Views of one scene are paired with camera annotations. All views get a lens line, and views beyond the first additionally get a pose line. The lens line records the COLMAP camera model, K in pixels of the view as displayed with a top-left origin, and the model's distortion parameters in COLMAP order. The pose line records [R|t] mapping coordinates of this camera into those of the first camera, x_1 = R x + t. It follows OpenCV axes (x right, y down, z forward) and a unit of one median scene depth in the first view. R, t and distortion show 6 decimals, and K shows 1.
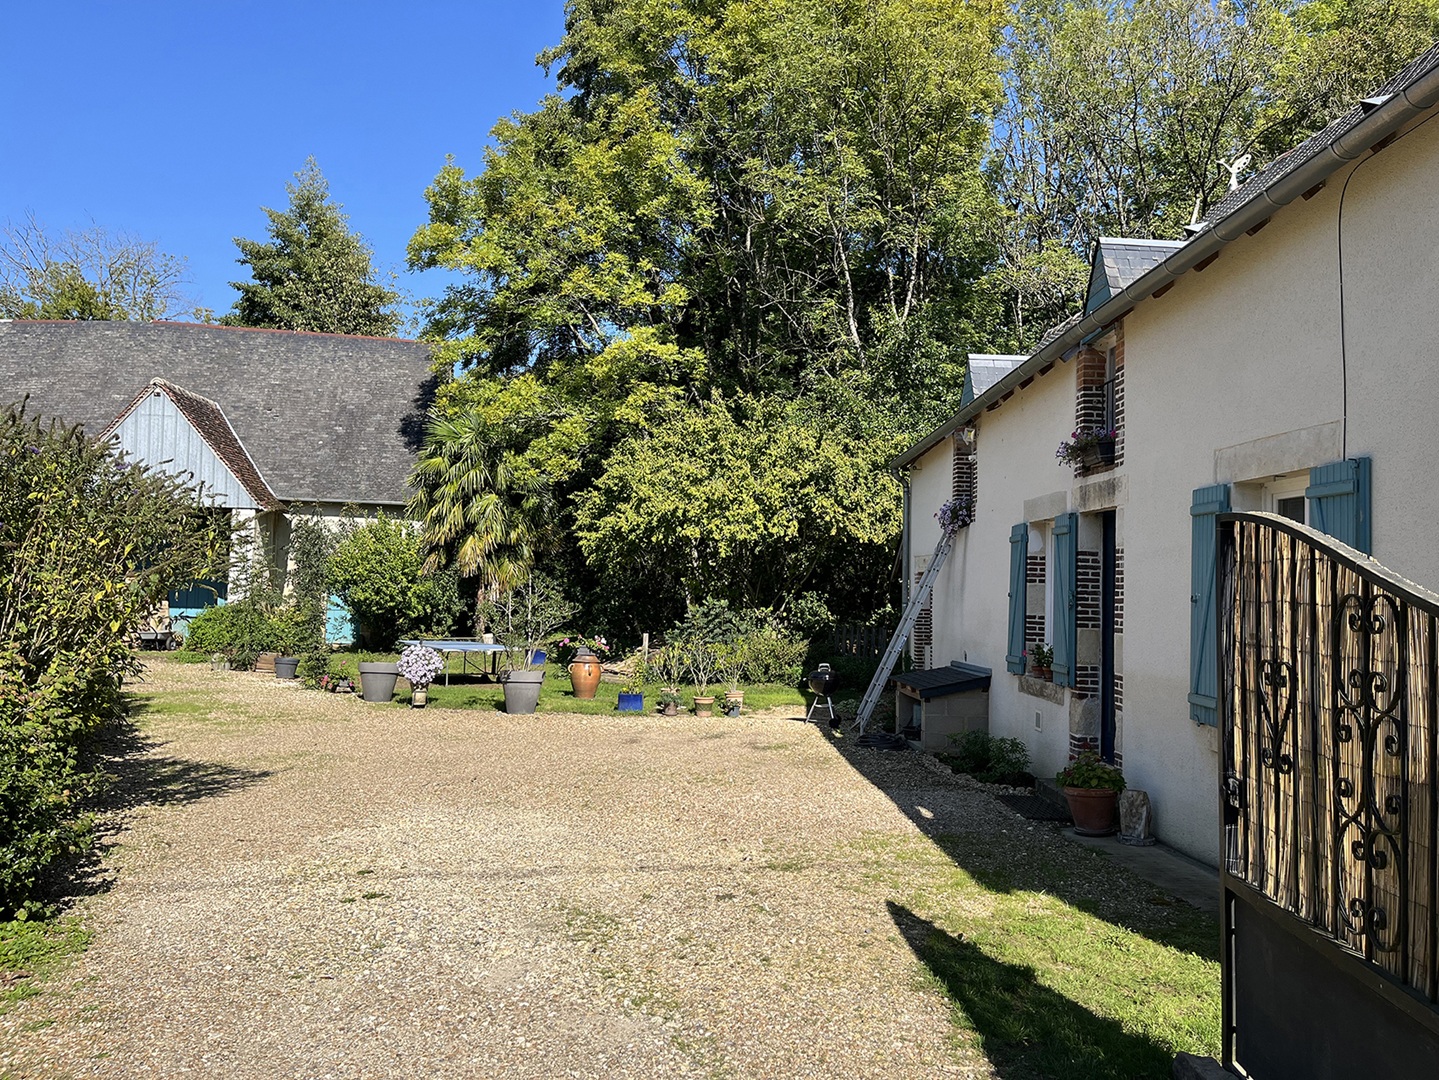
lens RADIAL K [[1092.7, 0, 716.1], [0, 1092.7, 545.8], [0, 0, 1]] dist [0.073340, -0.078311]
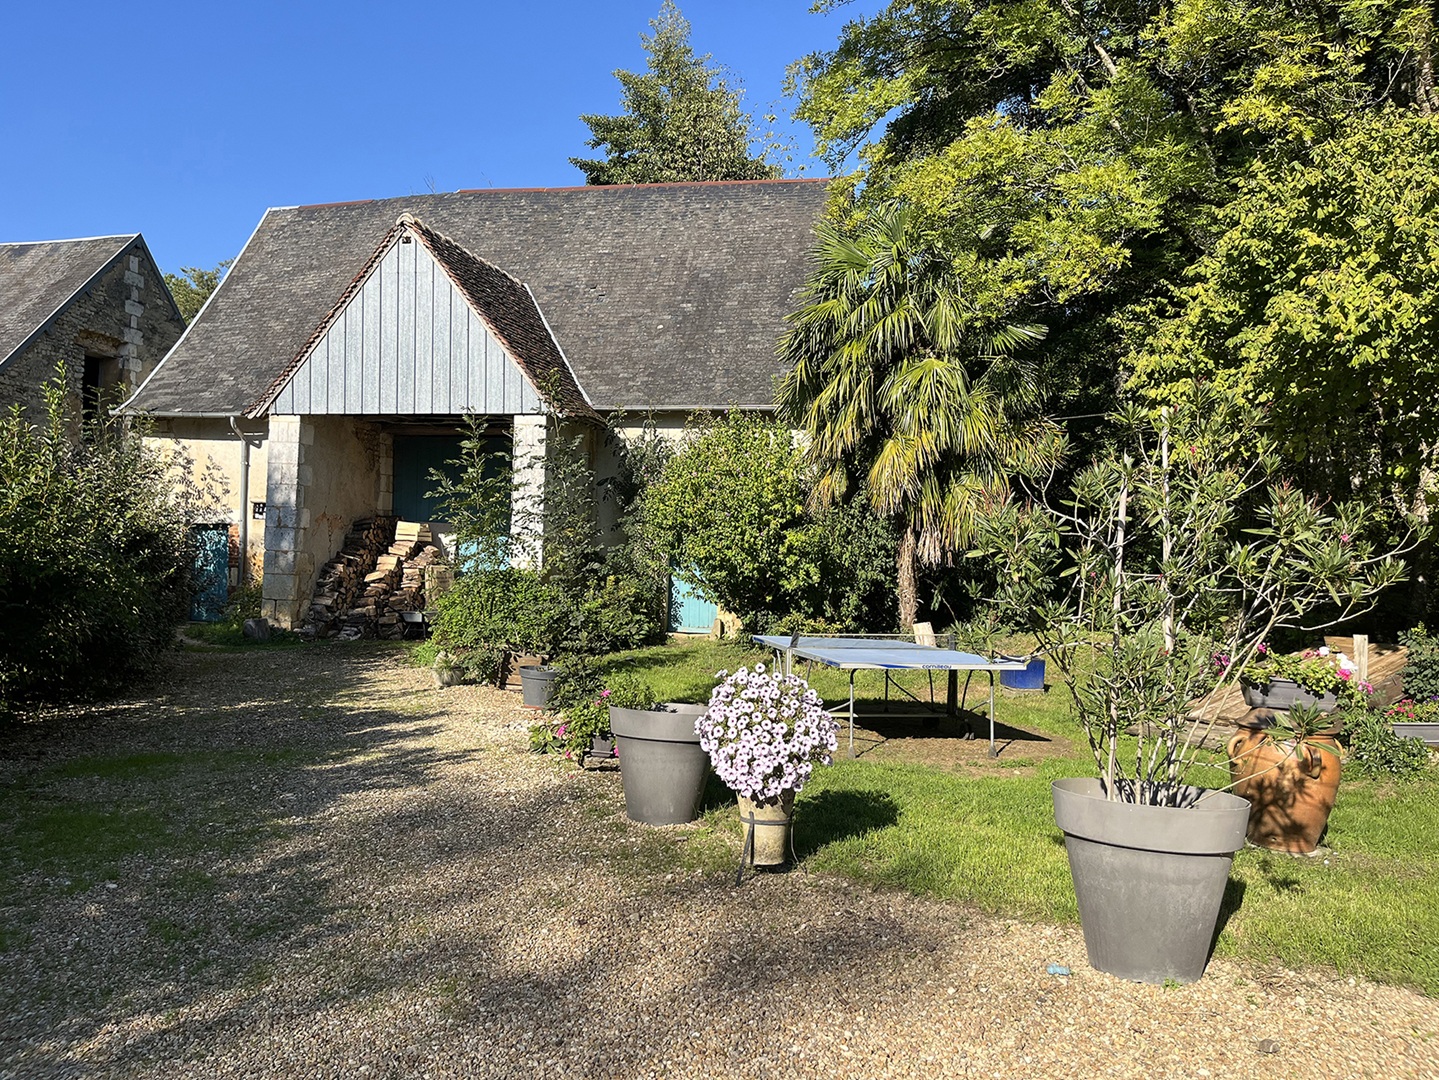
lens RADIAL K [[1092.7, 0, 718.6], [0, 1092.7, 543.1], [0, 0, 1]] dist [0.073340, -0.078311]
pose [[0.936157, -0.010961, -0.351413, -0.099809], [0.015306, 0.999837, 0.009588, 0.030642], [0.351250, -0.014355, 0.936172, 0.407213]]
